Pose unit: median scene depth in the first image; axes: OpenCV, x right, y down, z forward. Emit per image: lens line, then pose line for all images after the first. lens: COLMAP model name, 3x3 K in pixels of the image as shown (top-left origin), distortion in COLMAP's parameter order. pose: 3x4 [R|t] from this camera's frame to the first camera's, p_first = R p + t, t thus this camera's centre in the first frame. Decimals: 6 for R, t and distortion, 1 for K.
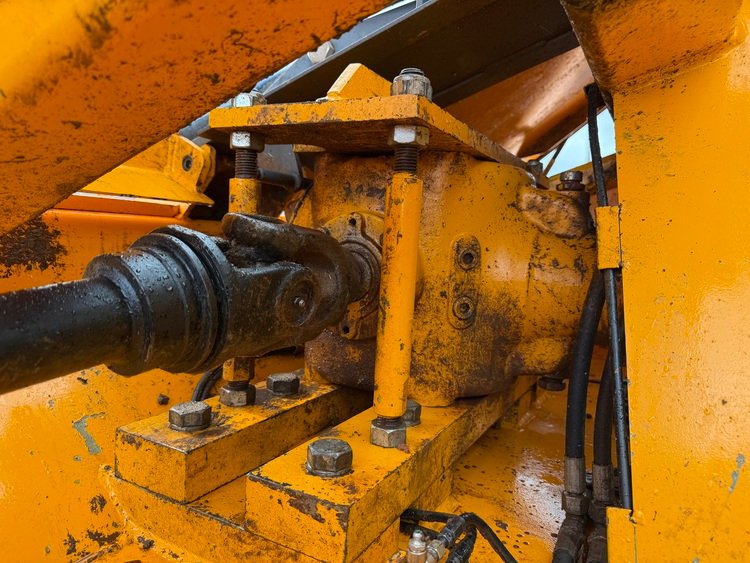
lens RADIAL K [[533.9, 0, 375.0], [0, 533.9, 281.5], [0, 0, 1]] dist [0.037442, -0.061310]
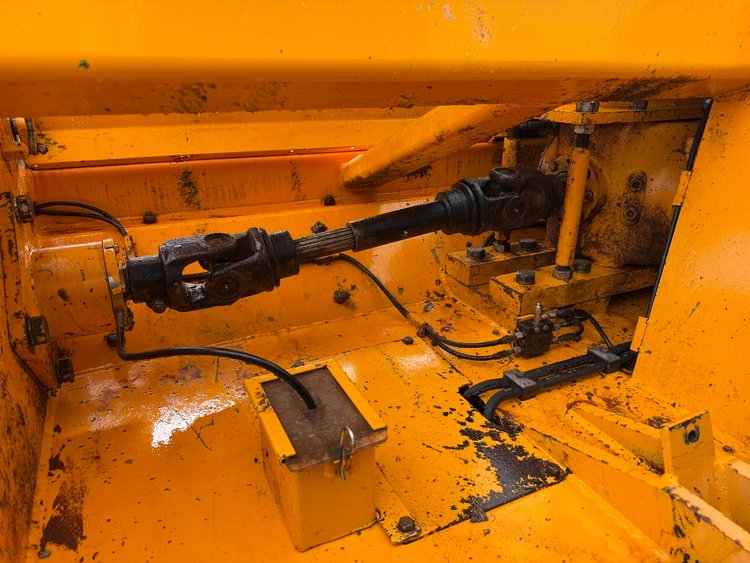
lens RADIAL K [[533.9, 0, 375.0], [0, 533.9, 281.5], [0, 0, 1]] dist [0.037442, -0.061310]
pose [[0.813714, 0.161791, -0.558295, 0.635335], [-0.003086, 0.961671, 0.274190, -0.269790], [0.581257, -0.221390, 0.783024, -1.122701]]
